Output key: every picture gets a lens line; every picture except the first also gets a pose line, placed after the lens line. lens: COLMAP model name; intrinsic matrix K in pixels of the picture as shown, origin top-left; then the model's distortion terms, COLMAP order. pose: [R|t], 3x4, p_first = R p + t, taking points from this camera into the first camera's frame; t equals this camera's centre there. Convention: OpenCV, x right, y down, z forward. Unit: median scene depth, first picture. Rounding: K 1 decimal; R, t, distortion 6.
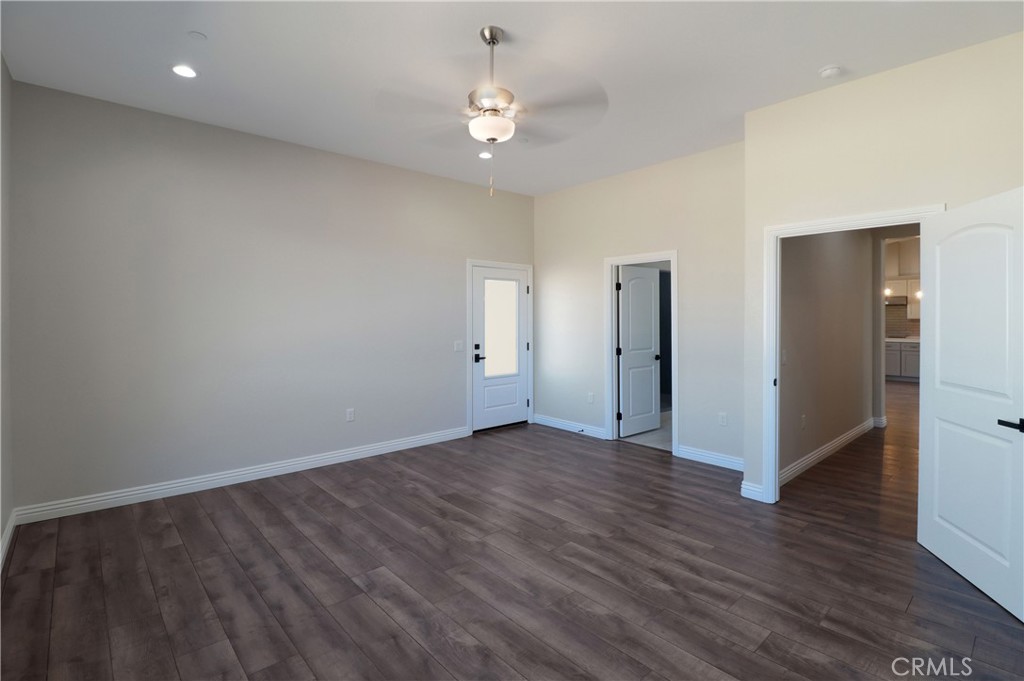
lens RADIAL K [[480.8, 0, 520.6], [0, 480.8, 321.9], [0, 0, 1]] dist [0.002497, -0.014097]
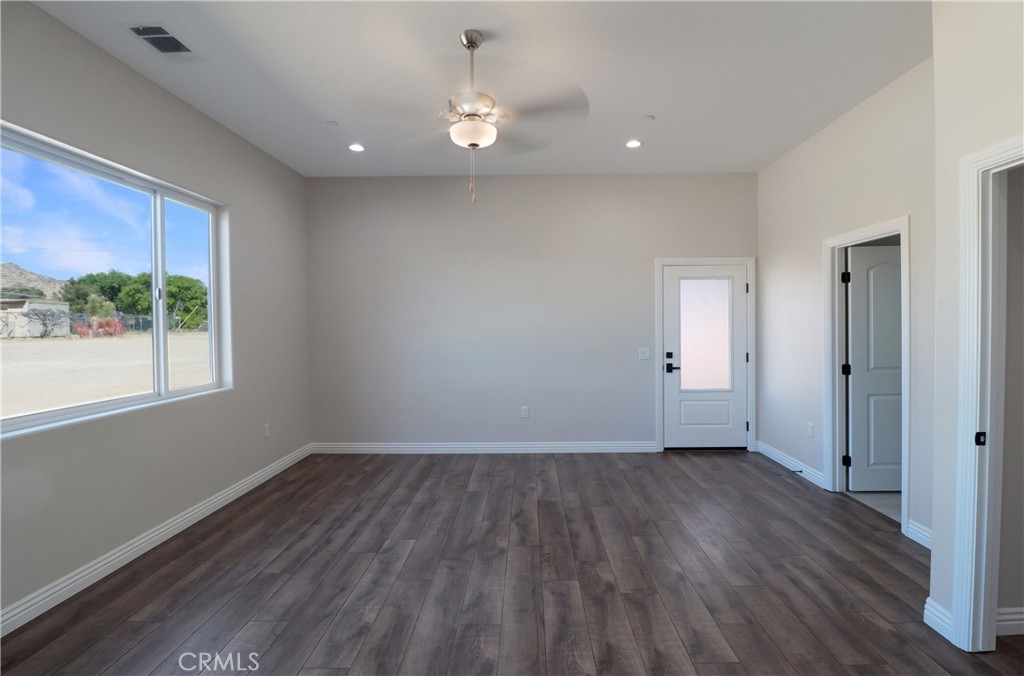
lens RADIAL K [[481.8, 0, 530.4], [0, 481.8, 338.5], [0, 0, 1]] dist [0.001016, -0.016958]
pose [[0.734949, 0.014680, -0.677963, 0.567923], [0.002538, 0.999699, 0.024399, -0.004353], [0.678118, -0.019653, 0.734691, 0.278777]]
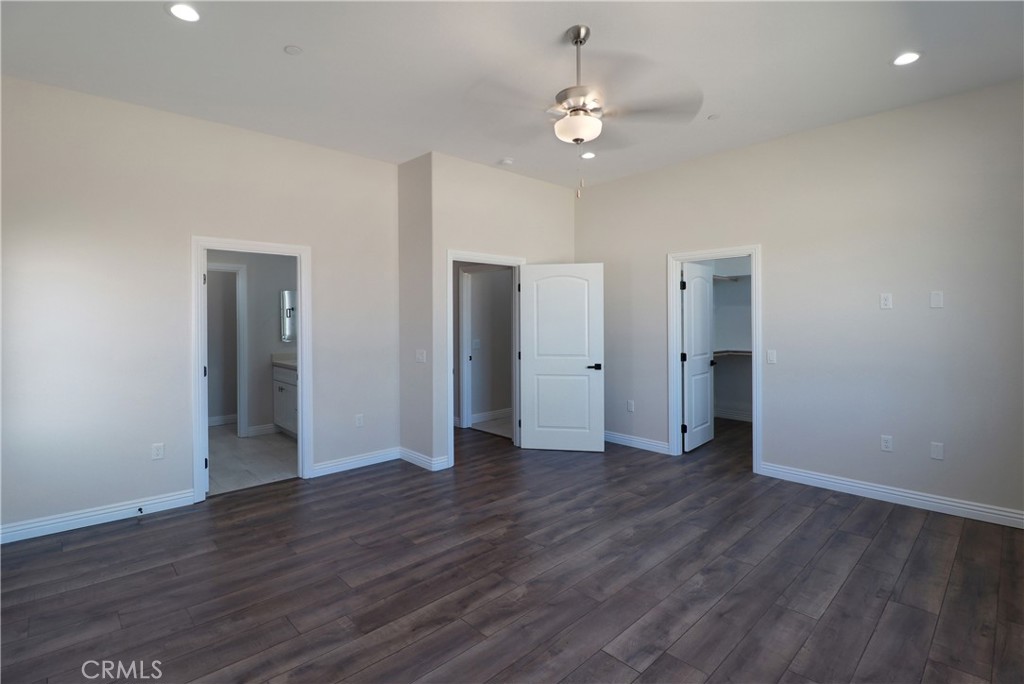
lens RADIAL K [[480.8, 0, 520.6], [0, 480.8, 323.4], [0, 0, 1]] dist [0.002497, -0.014097]
pose [[-0.018436, -0.006629, 0.999808, -0.840440], [0.015391, 0.999858, 0.006913, -0.009948], [-0.999712, 0.015516, -0.018332, 0.921651]]
